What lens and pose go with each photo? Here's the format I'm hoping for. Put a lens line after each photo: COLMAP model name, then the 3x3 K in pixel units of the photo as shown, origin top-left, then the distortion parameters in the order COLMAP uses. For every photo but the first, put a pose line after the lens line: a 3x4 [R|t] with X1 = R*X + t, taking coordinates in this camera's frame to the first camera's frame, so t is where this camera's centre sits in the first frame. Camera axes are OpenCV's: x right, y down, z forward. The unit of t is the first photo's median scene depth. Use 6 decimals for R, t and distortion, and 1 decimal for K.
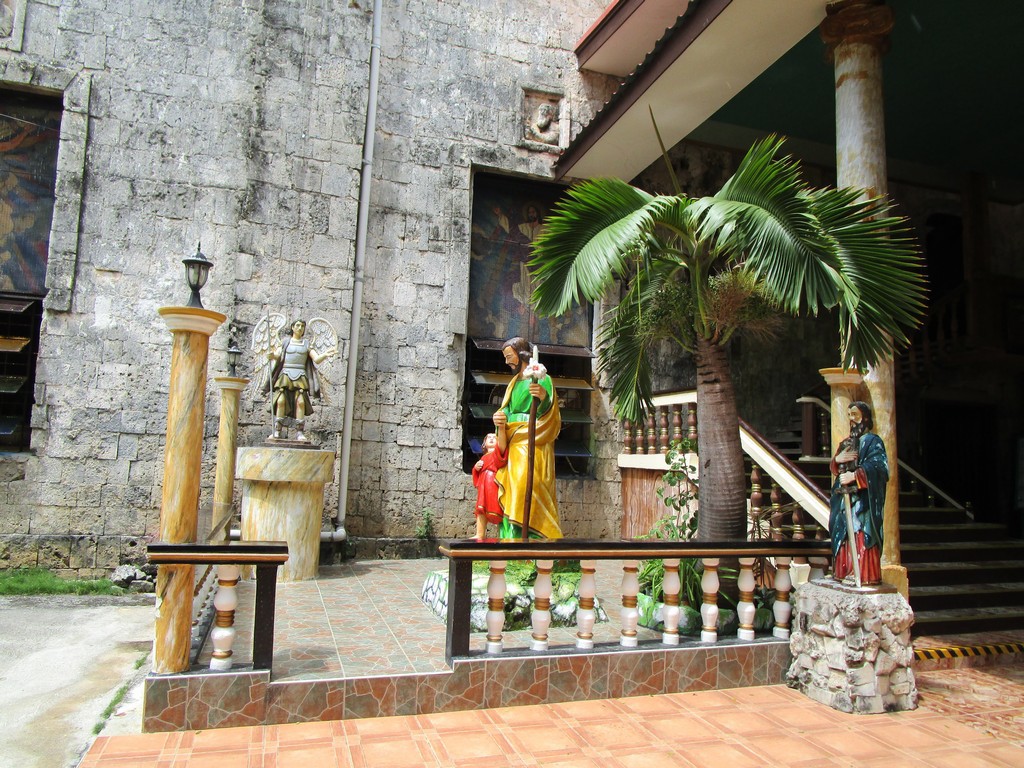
lens RADIAL K [[725.5, 0, 514.0], [0, 725.5, 385.3], [0, 0, 1]] dist [-0.026661, 0.002039]
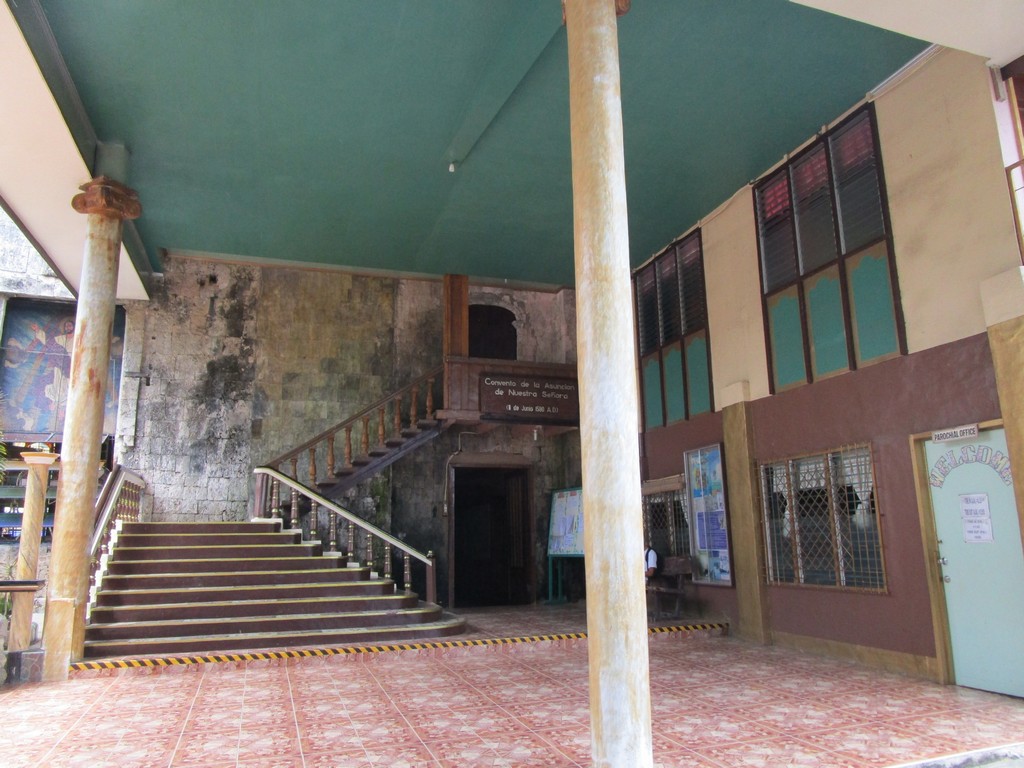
lens RADIAL K [[725.5, 0, 512.2], [0, 725.5, 382.7], [0, 0, 1]] dist [-0.026661, 0.002039]
pose [[0.998534, -0.045295, 0.029637, 0.742519], [0.048074, 0.993727, -0.100970, 0.014455], [-0.024877, 0.102247, 0.994448, -0.216360]]
